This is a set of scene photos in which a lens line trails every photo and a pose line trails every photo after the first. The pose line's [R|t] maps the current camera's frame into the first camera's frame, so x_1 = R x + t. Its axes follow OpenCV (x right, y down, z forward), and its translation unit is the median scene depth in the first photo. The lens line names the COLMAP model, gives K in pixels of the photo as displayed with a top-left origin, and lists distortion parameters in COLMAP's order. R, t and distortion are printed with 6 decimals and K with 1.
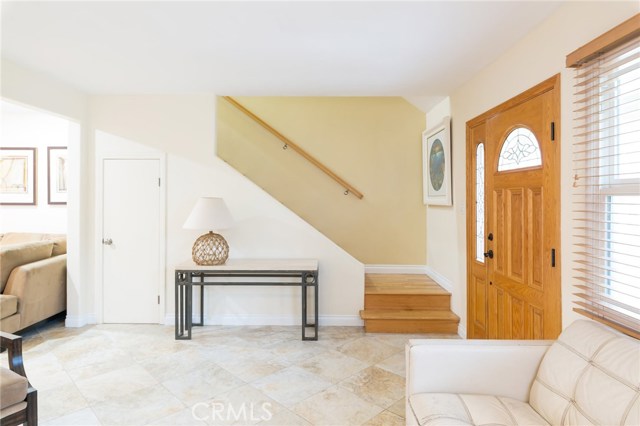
lens RADIAL K [[373.0, 0, 322.0], [0, 373.0, 197.2], [0, 0, 1]] dist [-0.002324, -0.001494]
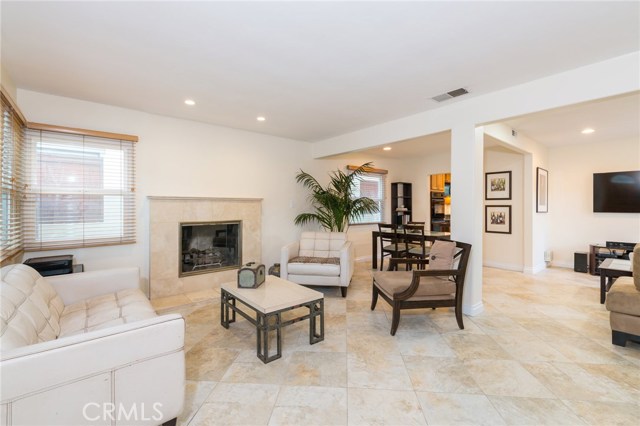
lens RADIAL K [[282.5, 0, 322.2], [0, 282.5, 207.3], [0, 0, 1]] dist [0.000646, -0.000406]
pose [[-0.756389, -0.001527, -0.654120, 0.192153], [-0.001018, 0.999999, -0.001157, 0.029654], [0.654121, -0.000209, -0.756389, 0.779046]]
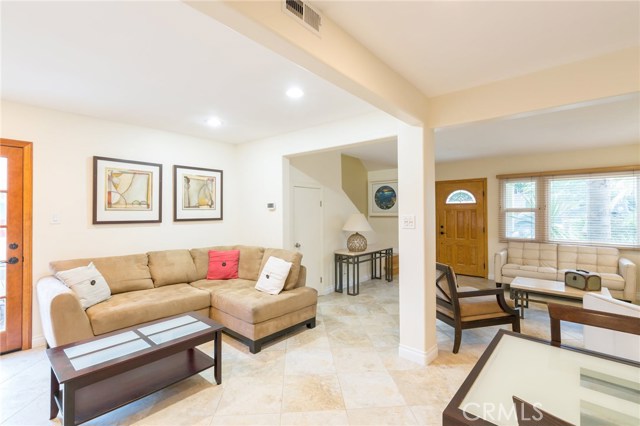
lens RADIAL K [[295.6, 0, 316.8], [0, 295.6, 209.9], [0, 0, 1]] dist [0.004793, 0.001609]
pose [[0.646204, 0.001059, 0.763164, -1.253461], [0.002343, 0.999992, -0.003372, -0.009724], [-0.763162, 0.003968, 0.646196, 0.200237]]
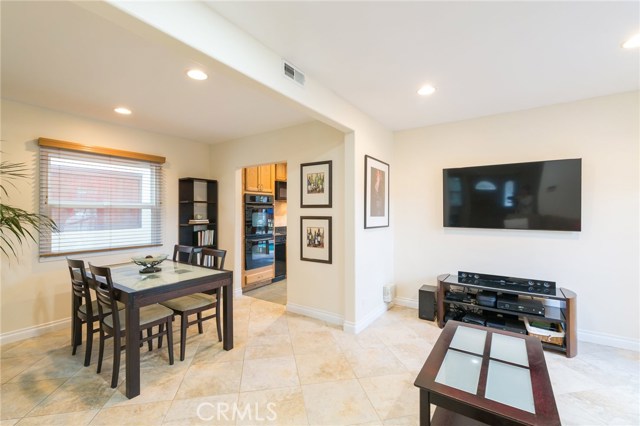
lens RADIAL K [[282.5, 0, 318.4], [0, 282.5, 211.2], [0, 0, 1]] dist [0.000646, -0.000406]
pose [[-0.560804, -0.005806, -0.827928, -0.613434], [-0.001832, 0.999982, -0.005771, 0.007334], [0.827946, -0.001719, -0.560805, 0.779453]]
